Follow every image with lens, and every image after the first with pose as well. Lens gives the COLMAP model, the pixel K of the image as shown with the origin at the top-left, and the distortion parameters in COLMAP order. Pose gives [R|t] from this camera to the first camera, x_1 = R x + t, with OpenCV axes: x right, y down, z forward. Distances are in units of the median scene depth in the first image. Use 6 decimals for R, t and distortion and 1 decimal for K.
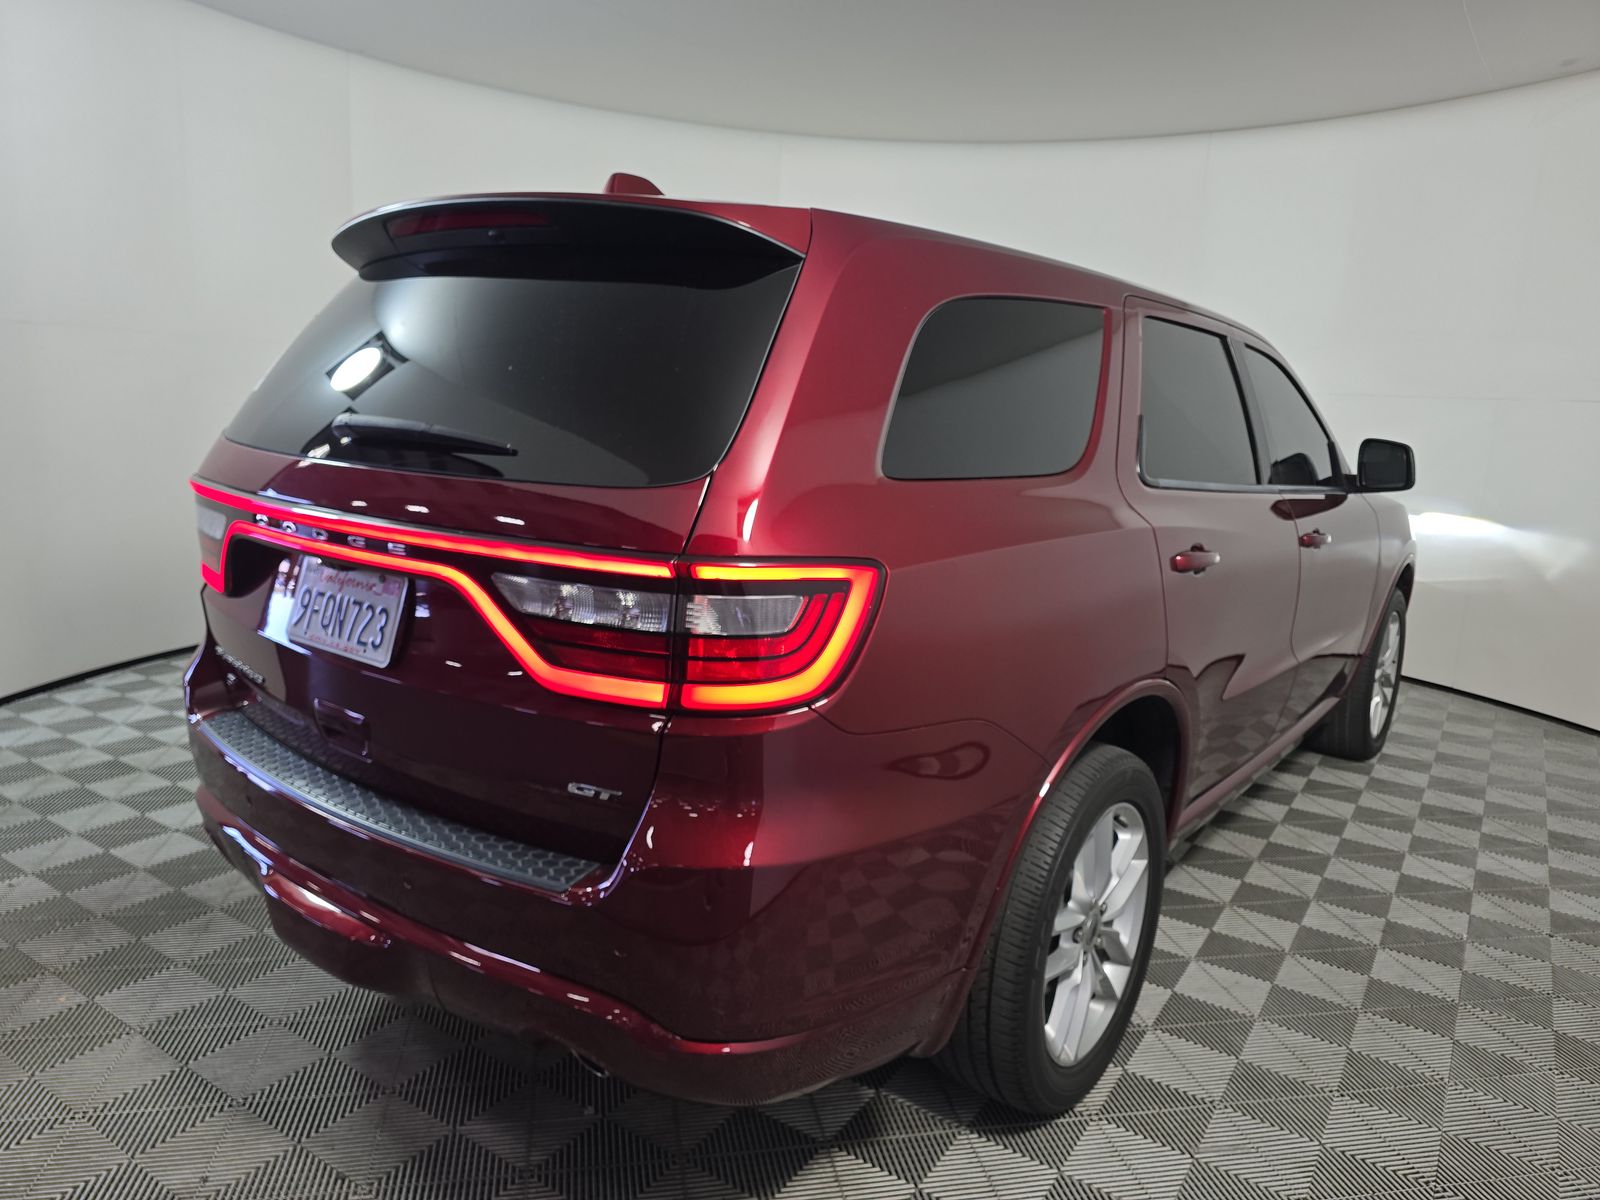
lens RADIAL K [[1091.4, 0, 800.0], [0, 1091.4, 600.0], [0, 0, 1]] dist [0.023295, -0.001898]
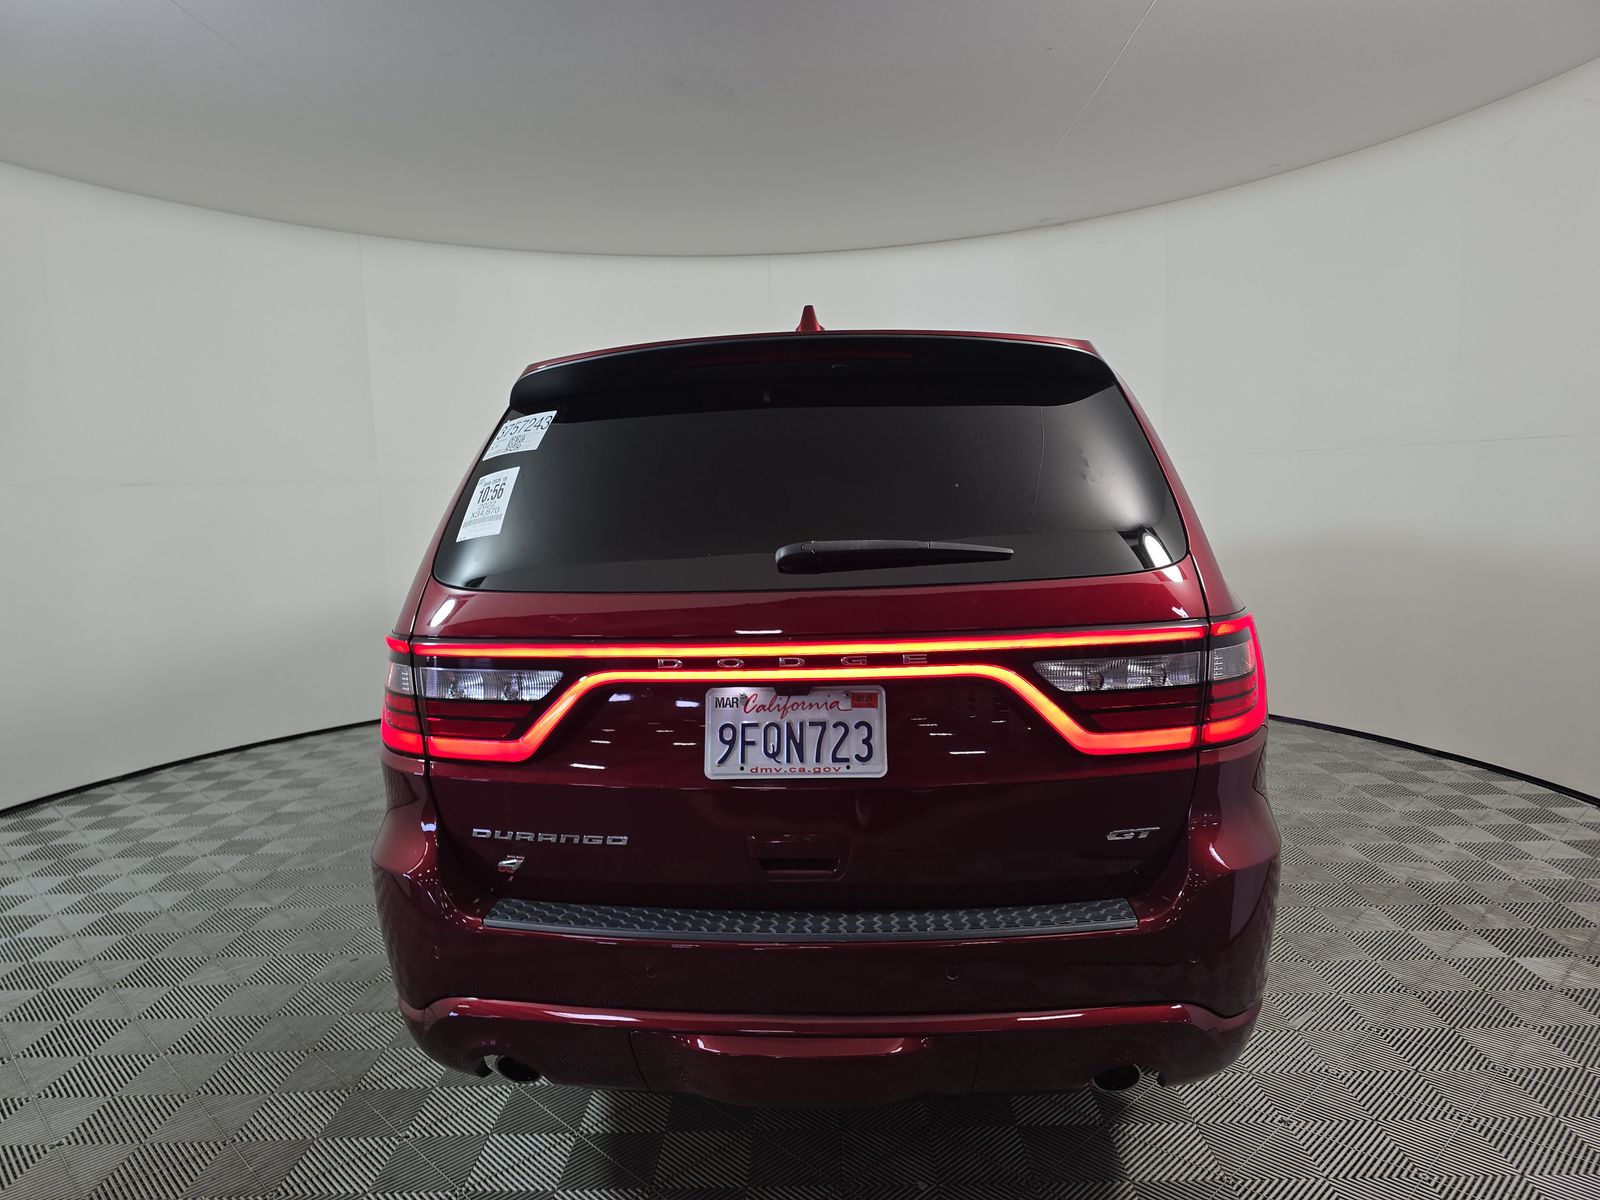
lens RADIAL K [[1103.0, 0, 796.1], [0, 1103.0, 568.9], [0, 0, 1]] dist [0.069467, -0.000784]
pose [[0.850392, -0.113777, 0.513700, -0.977159], [0.168498, 0.983810, -0.061036, -0.083768], [-0.498439, 0.138462, 0.855796, 0.104091]]
